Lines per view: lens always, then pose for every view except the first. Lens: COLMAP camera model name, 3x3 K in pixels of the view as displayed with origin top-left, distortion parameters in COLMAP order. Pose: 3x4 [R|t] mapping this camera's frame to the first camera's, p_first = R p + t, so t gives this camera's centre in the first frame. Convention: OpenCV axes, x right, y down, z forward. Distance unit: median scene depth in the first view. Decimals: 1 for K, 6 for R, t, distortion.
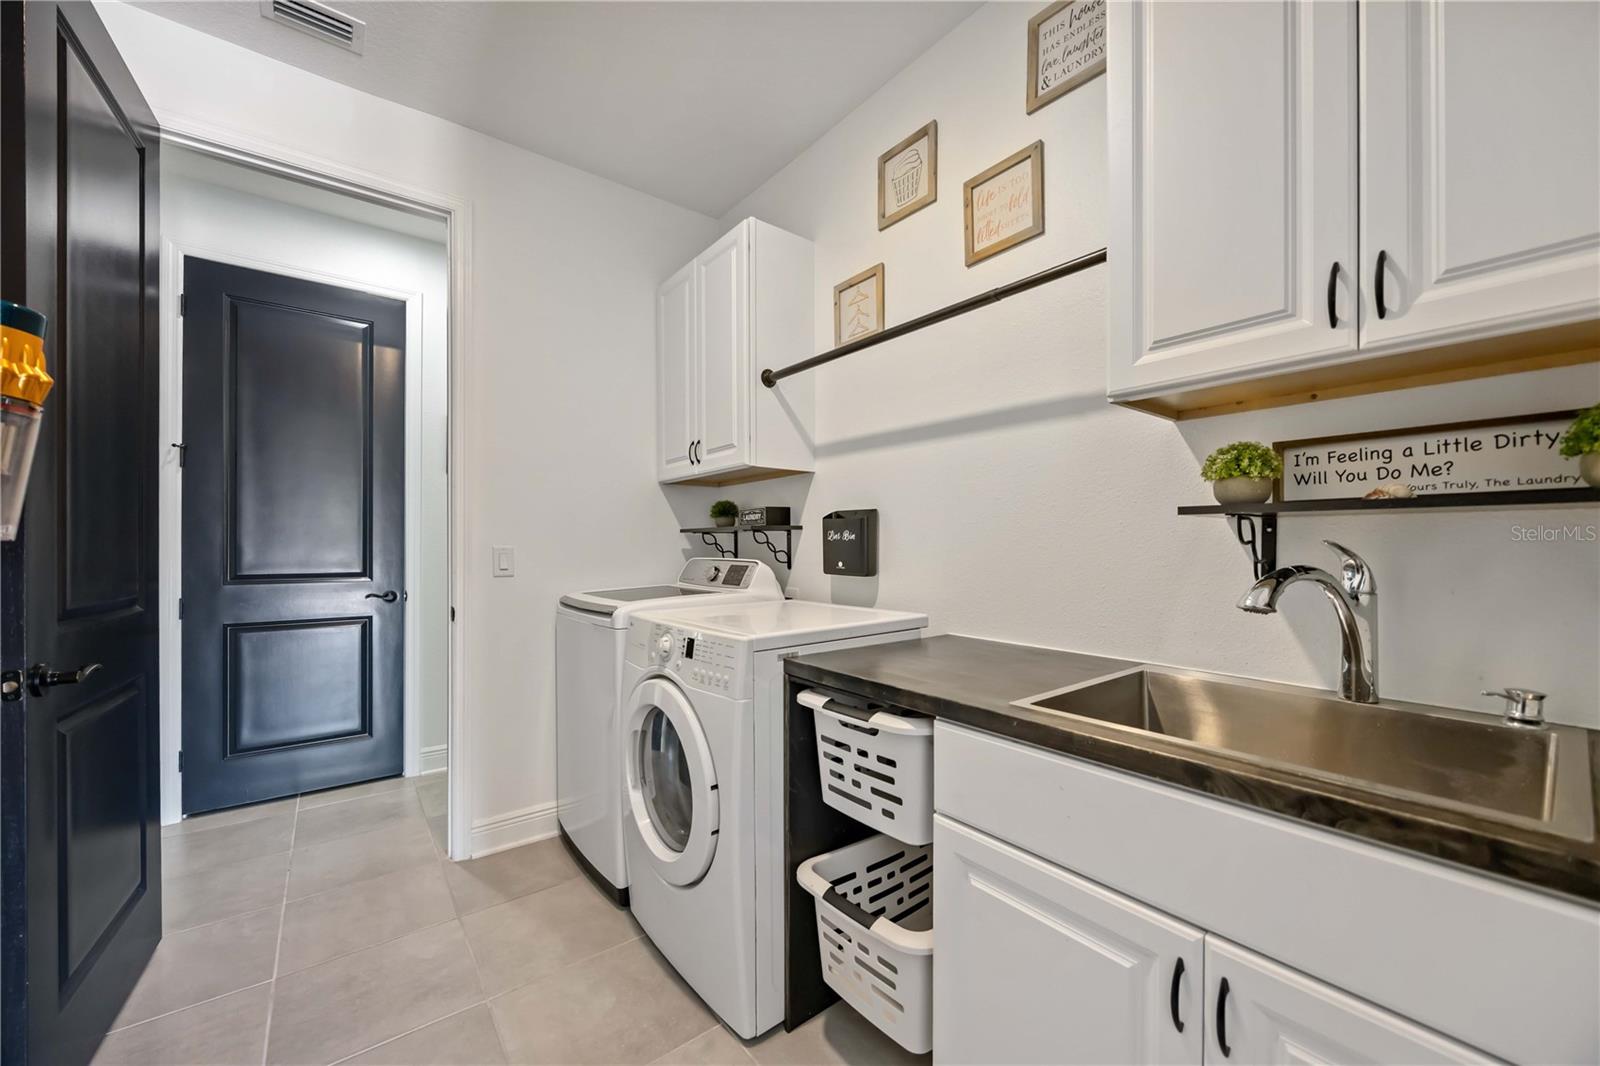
lens RADIAL K [[609.7, 0, 797.9], [0, 609.7, 541.1], [0, 0, 1]] dist [-0.000894, -0.000098]
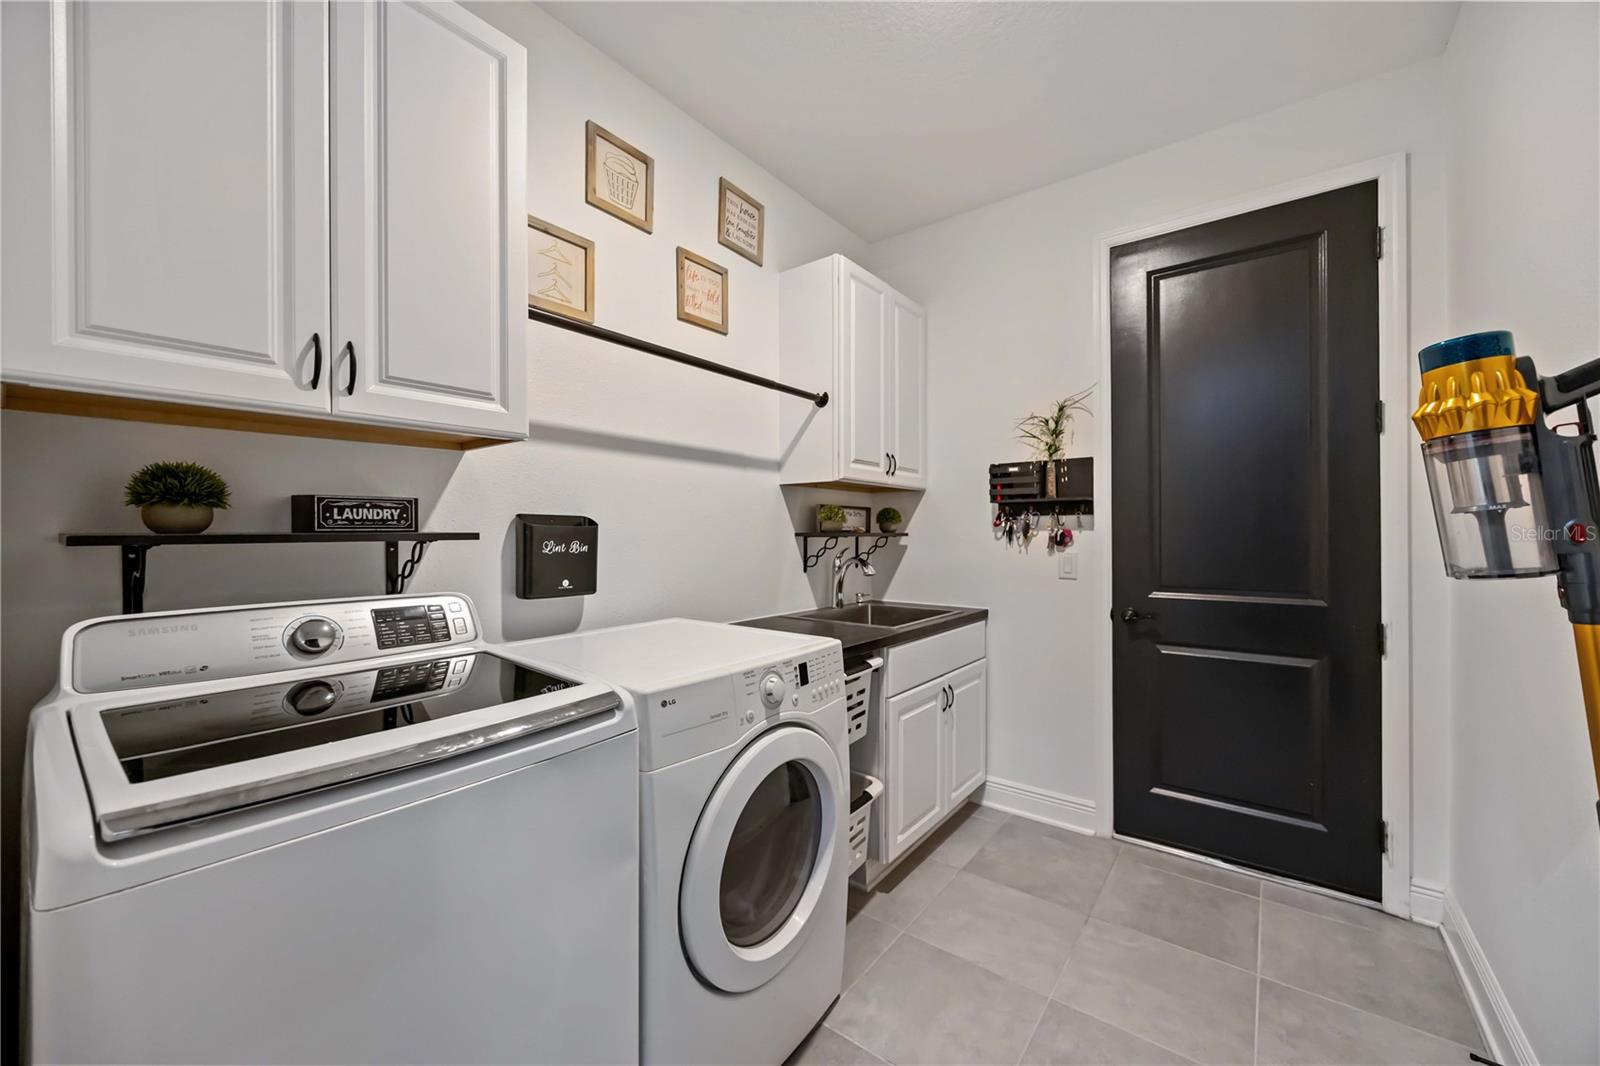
lens RADIAL K [[609.7, 0, 797.0], [0, 609.7, 533.3], [0, 0, 1]] dist [-0.000894, -0.000098]
pose [[-0.246003, 0.002453, 0.969266, -0.920167], [-0.001261, 0.999995, -0.002851, -0.029977], [-0.969268, -0.001924, -0.245999, 1.063317]]
